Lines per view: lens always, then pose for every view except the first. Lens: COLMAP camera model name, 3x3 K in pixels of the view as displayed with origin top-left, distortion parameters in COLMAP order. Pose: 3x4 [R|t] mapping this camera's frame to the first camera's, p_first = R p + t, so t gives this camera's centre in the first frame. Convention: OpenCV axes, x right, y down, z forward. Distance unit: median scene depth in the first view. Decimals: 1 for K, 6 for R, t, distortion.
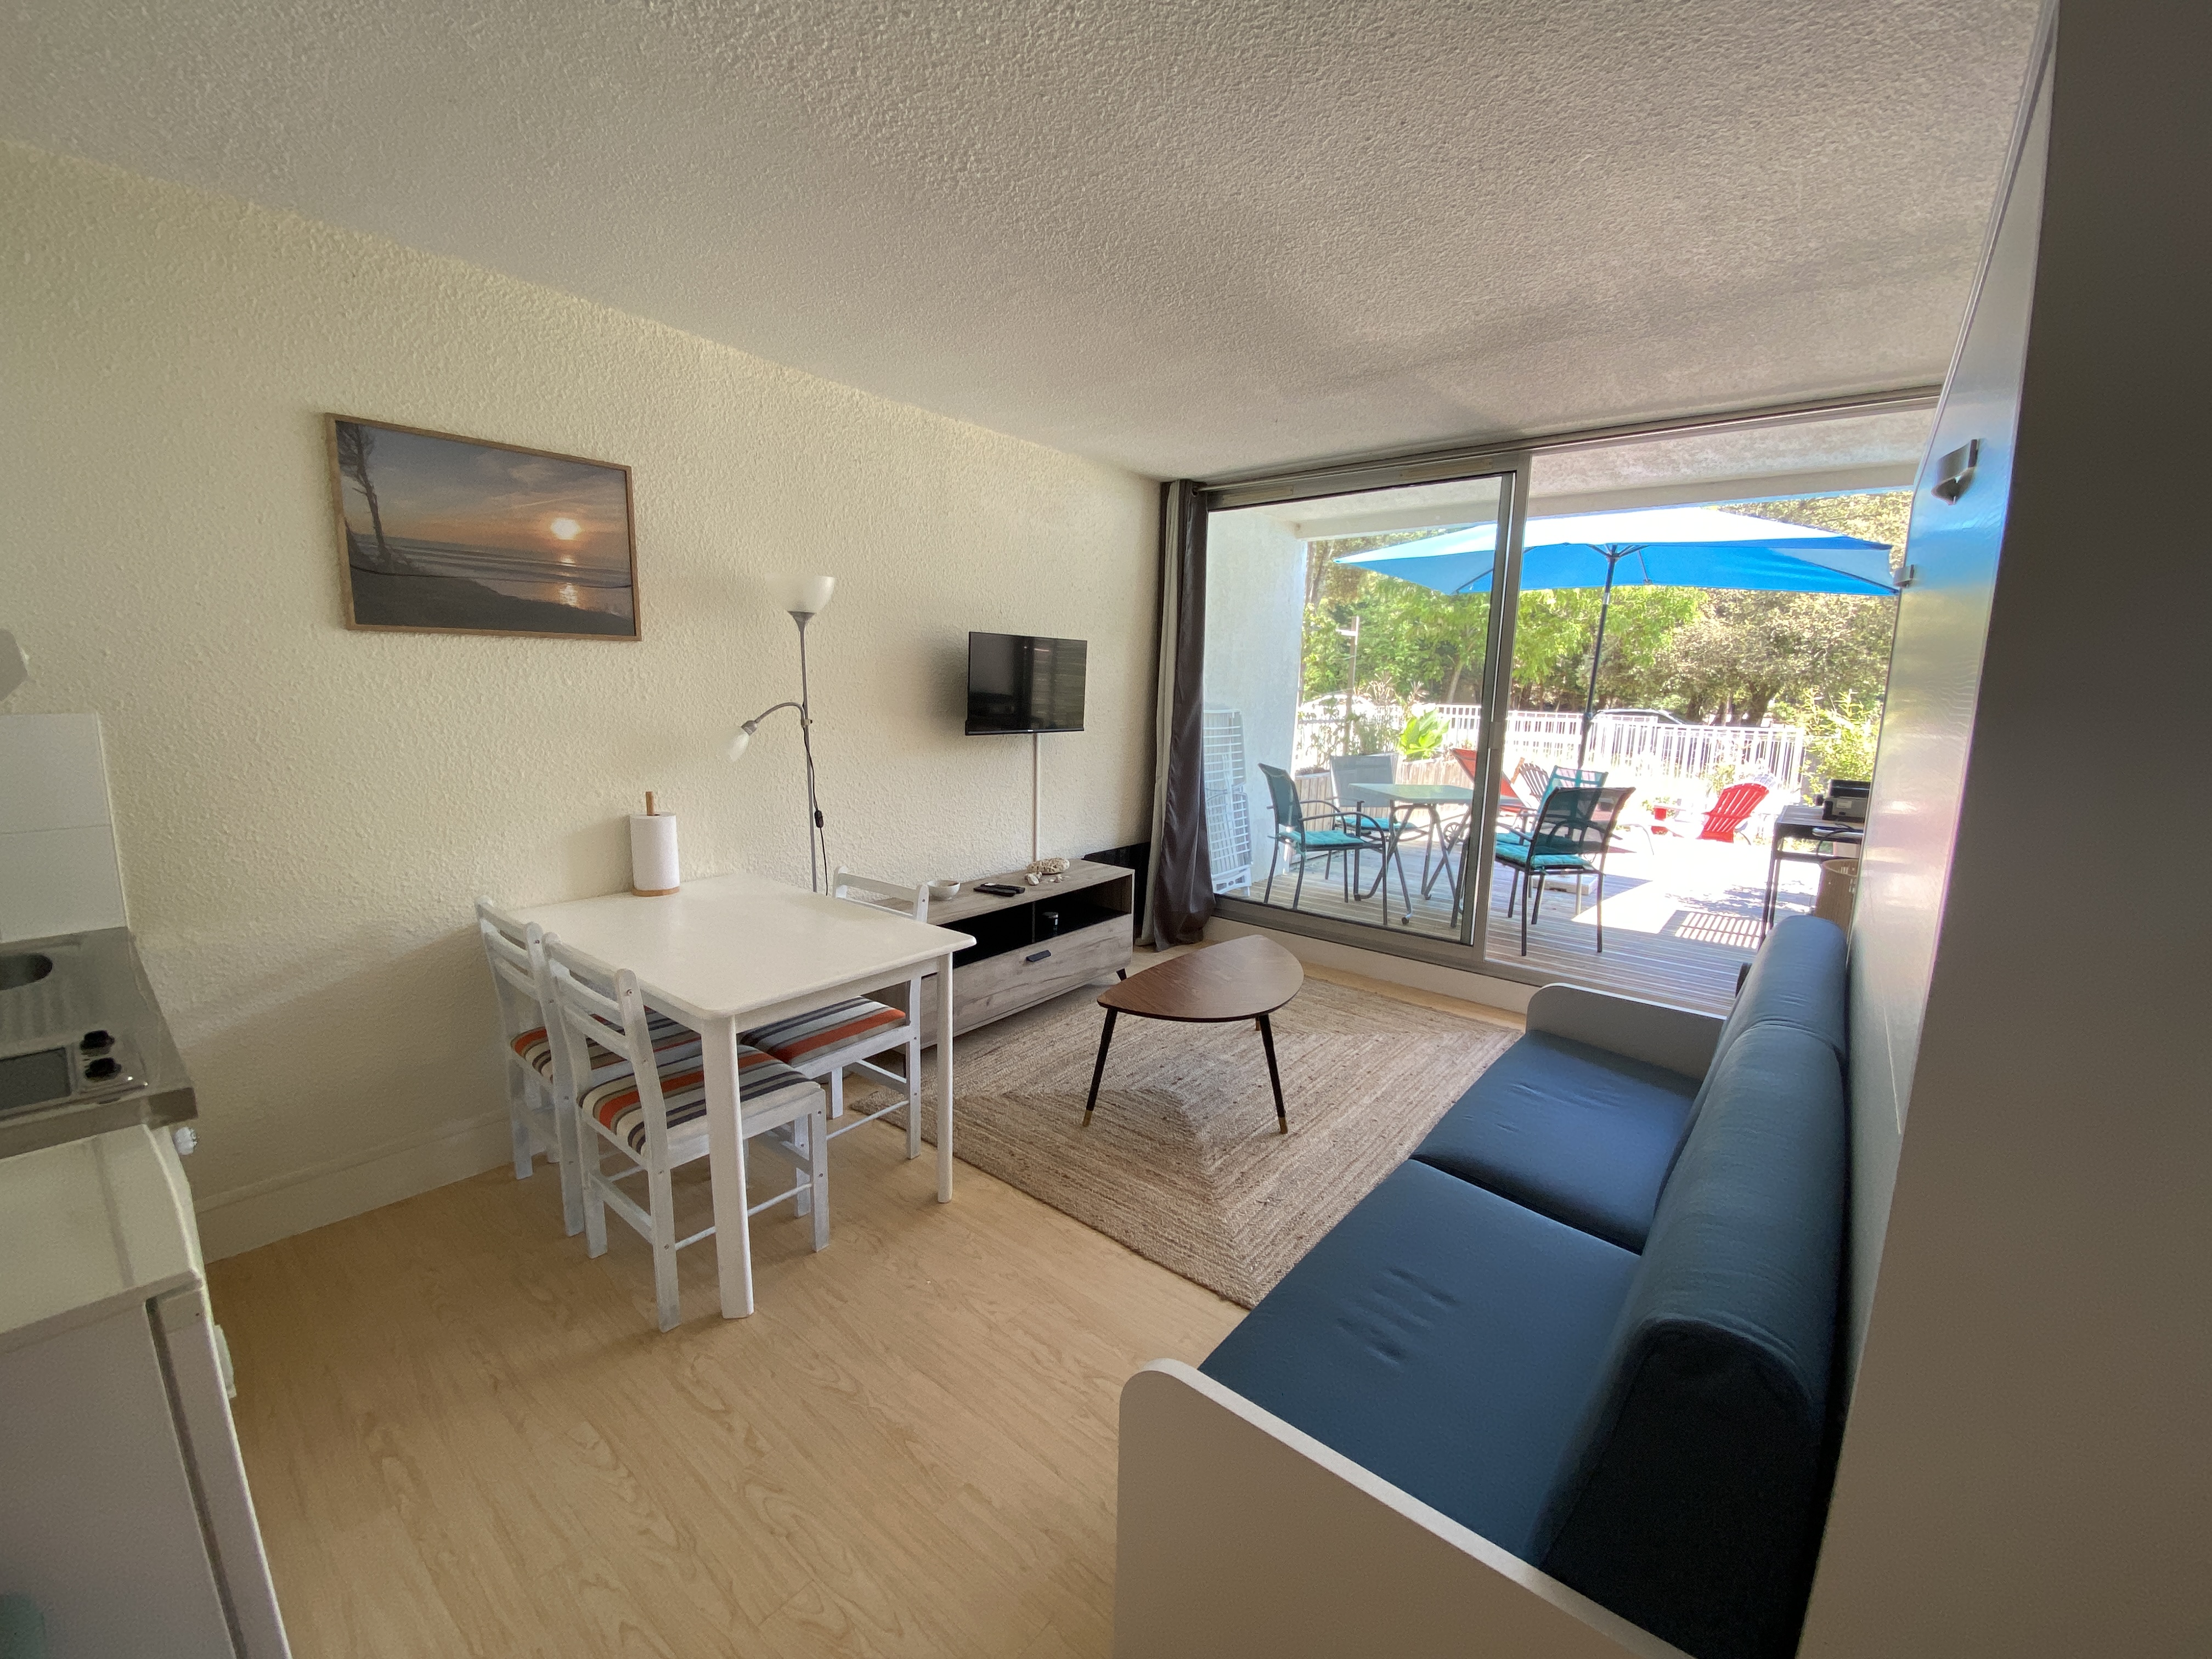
lens RADIAL K [[898.0, 0, 1094.9], [0, 898.0, 826.1], [0, 0, 1]] dist [0.011012, -0.014451]
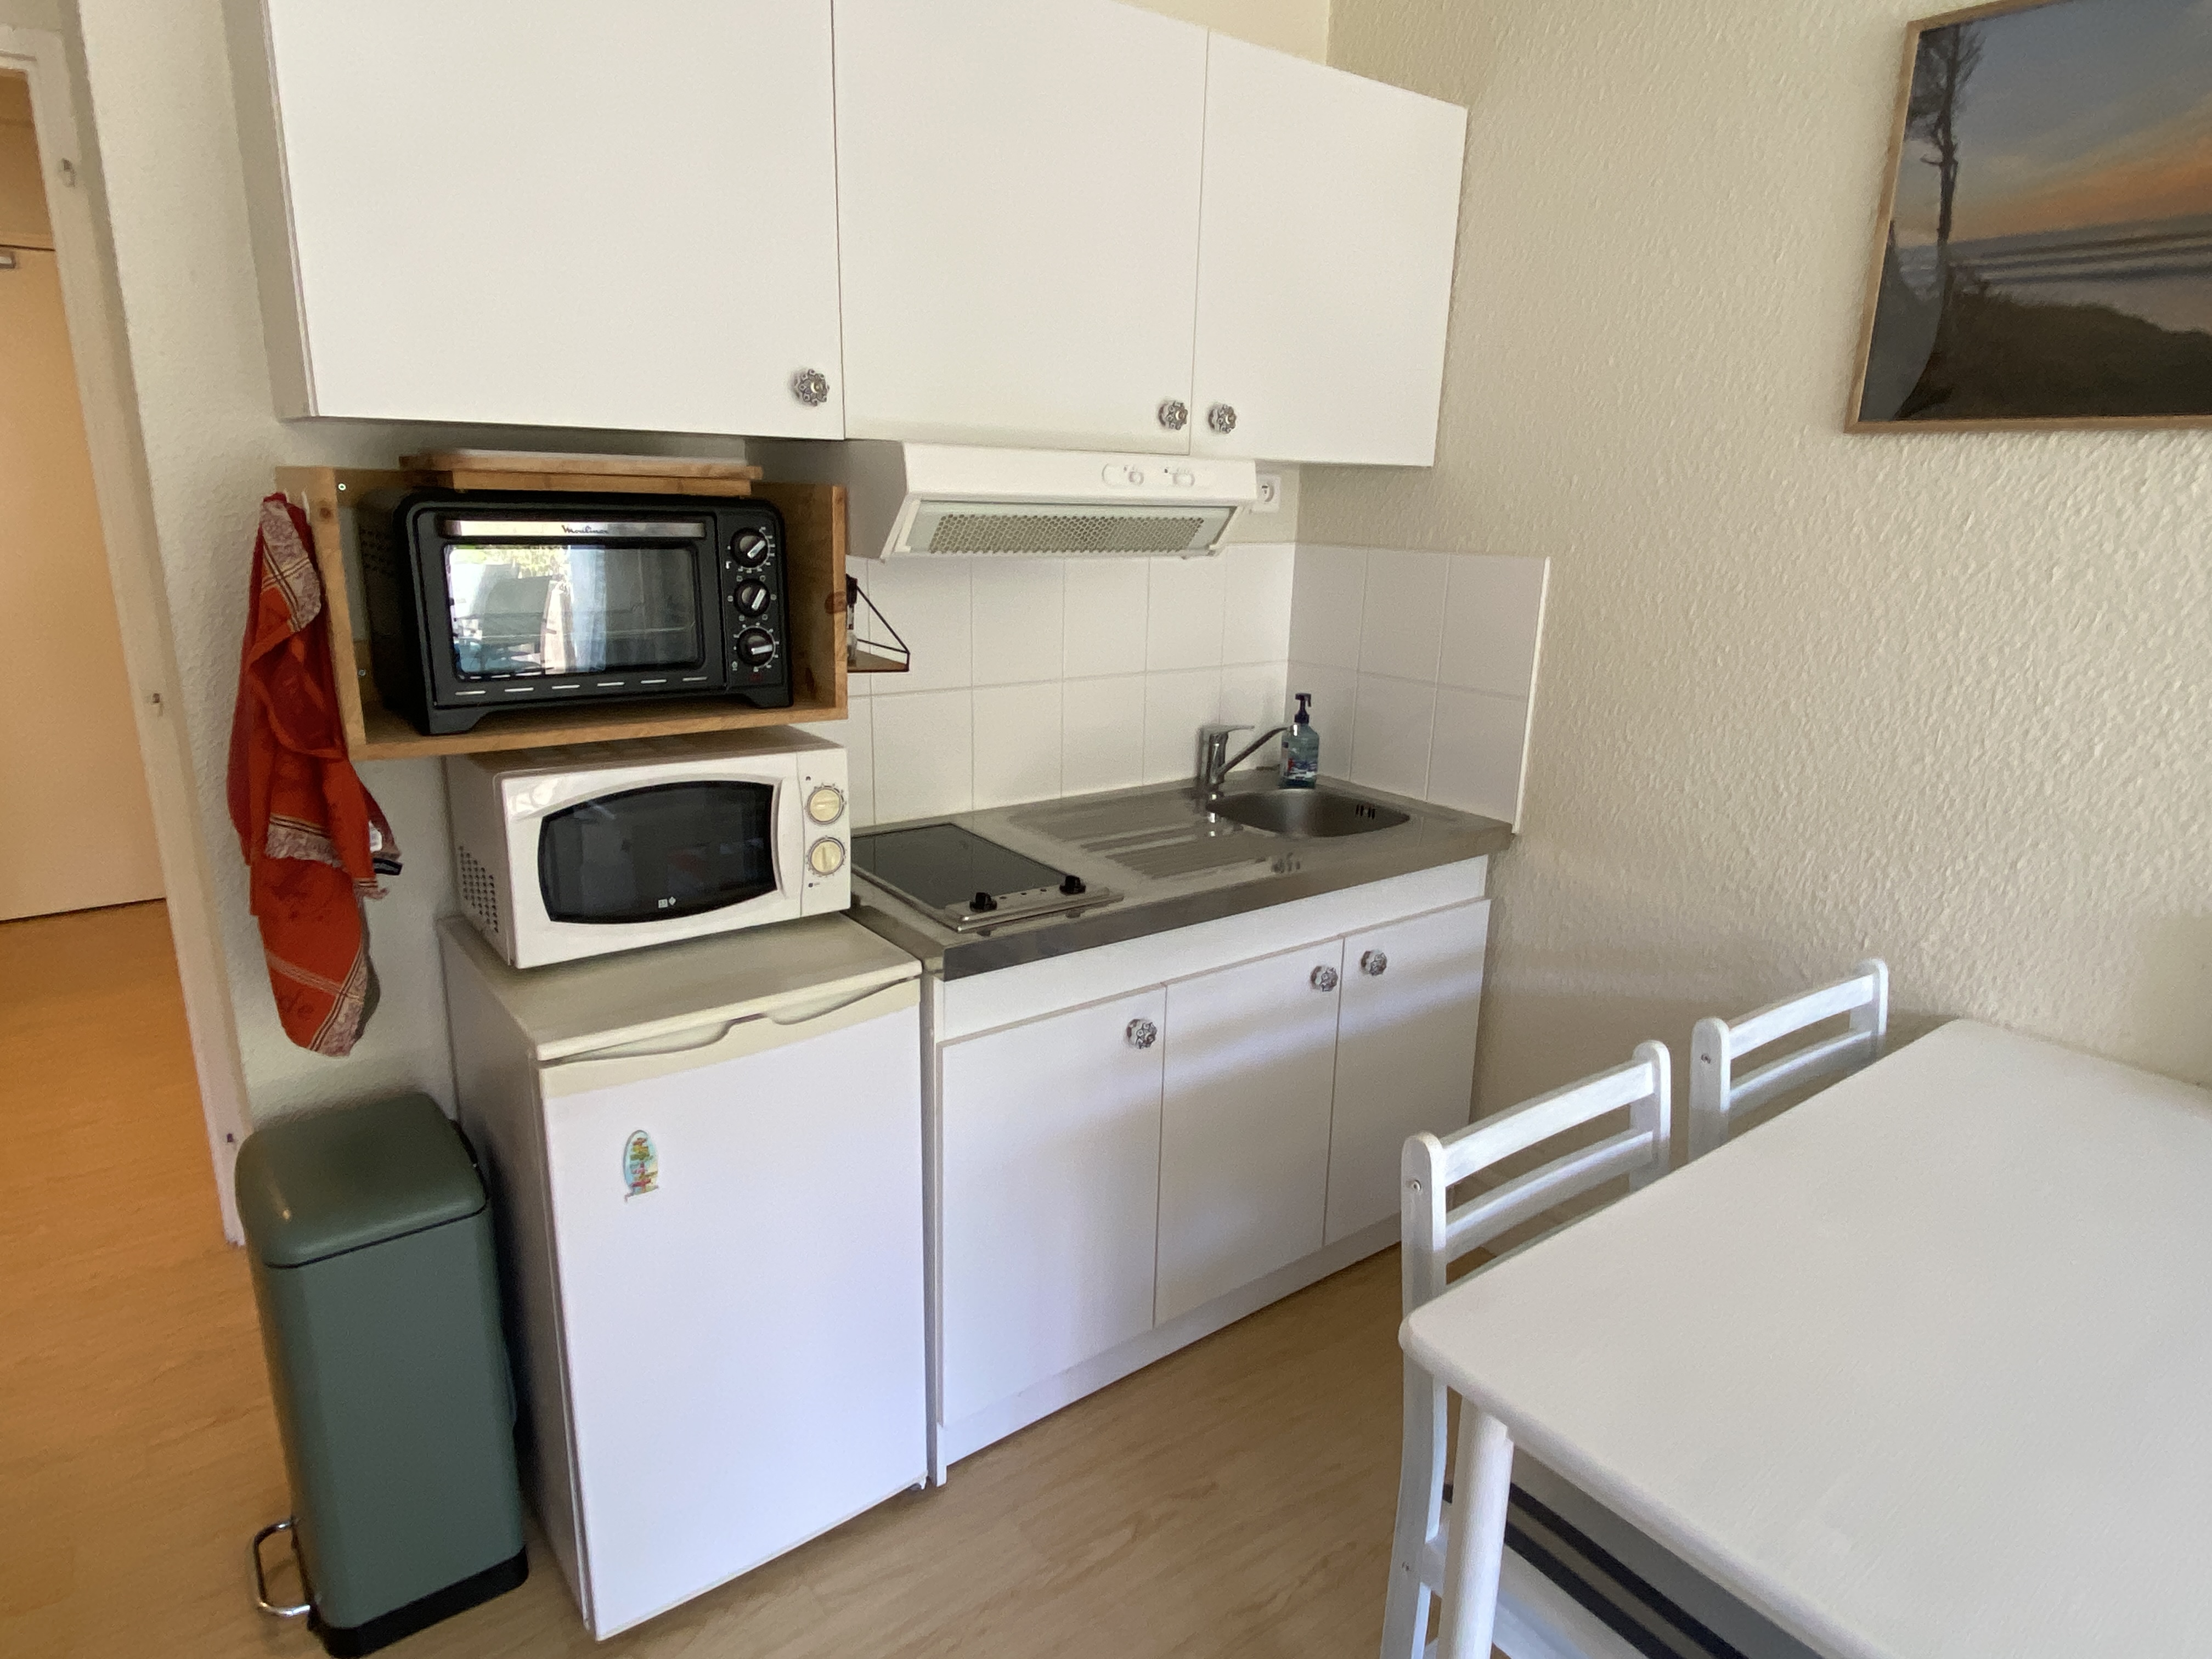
lens RADIAL K [[1285.2, 0, 1120.2], [0, 1285.2, 826.3], [0, 0, 1]] dist [0.014289, -0.016985]
pose [[-0.220119, 0.221011, -0.950106, 0.077737], [-0.189435, 0.945768, 0.263889, -0.099845], [0.956902, 0.238070, -0.166315, 0.669280]]
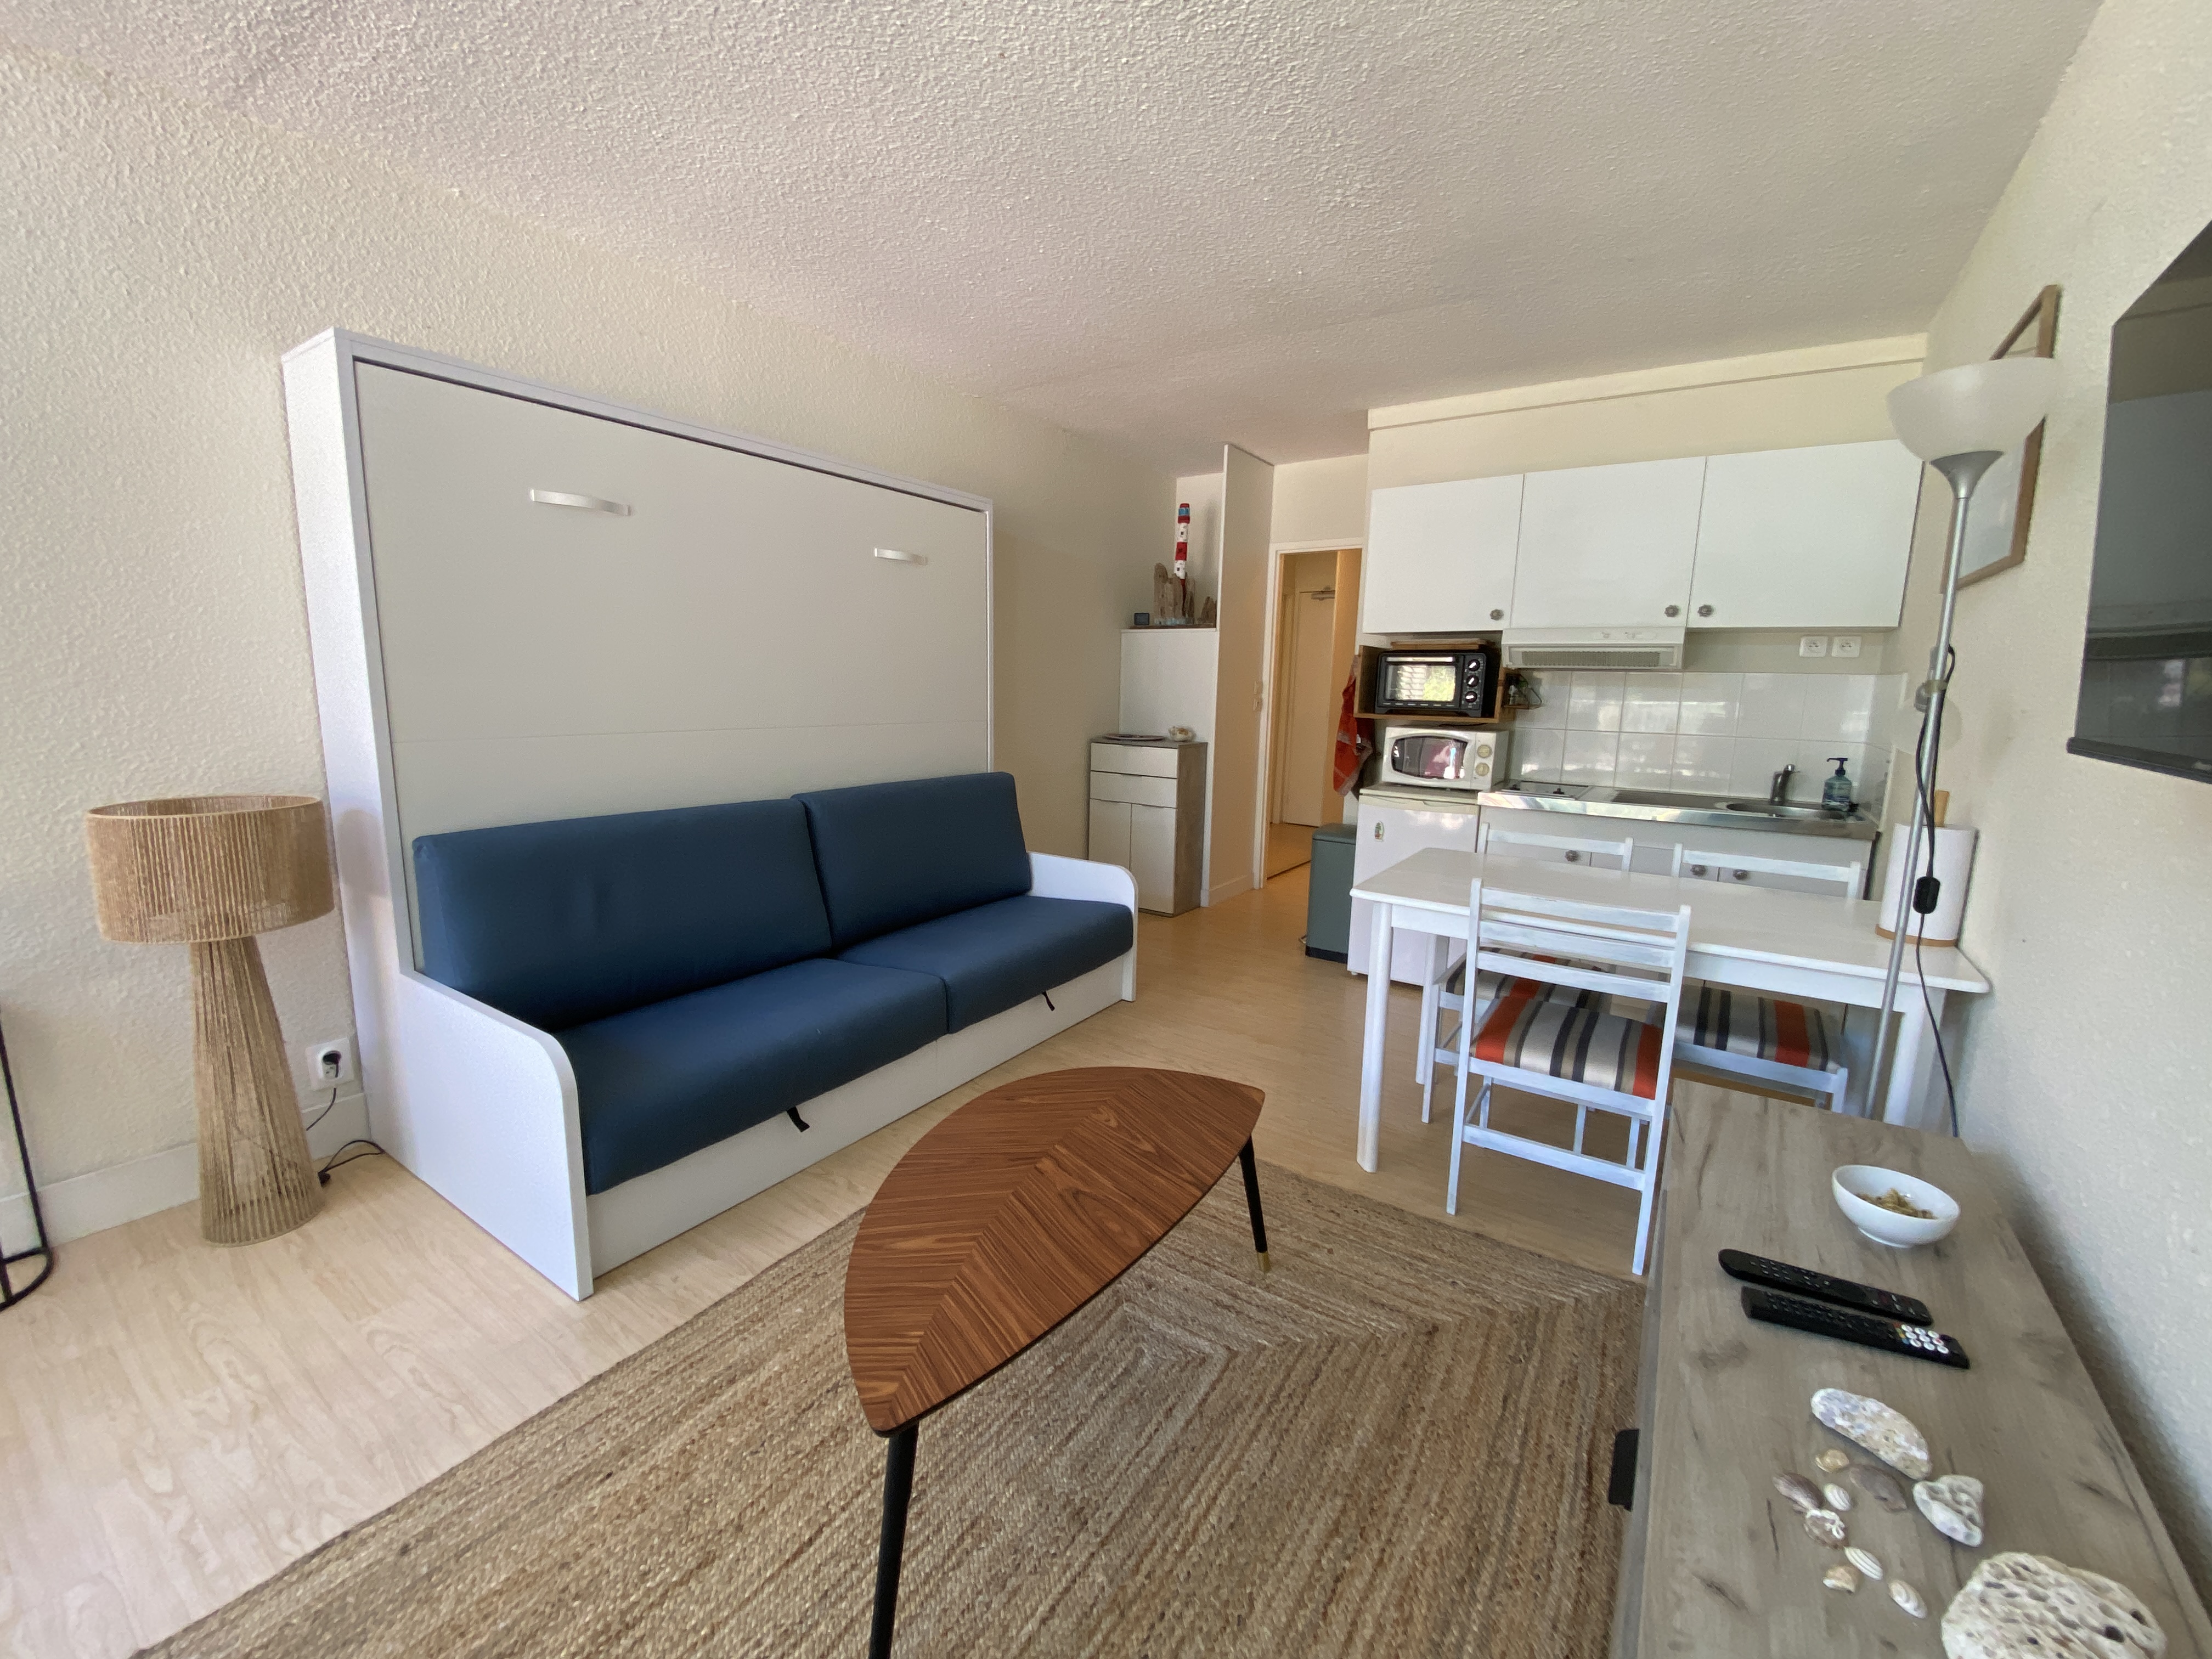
lens RADIAL K [[898.0, 0, 1109.0], [0, 898.0, 825.8], [0, 0, 1]] dist [0.011012, -0.014451]
pose [[-0.992206, -0.023029, -0.122461, 0.224510], [-0.061614, 0.944898, 0.321514, -0.211166], [0.108309, 0.326553, -0.938953, 1.732496]]
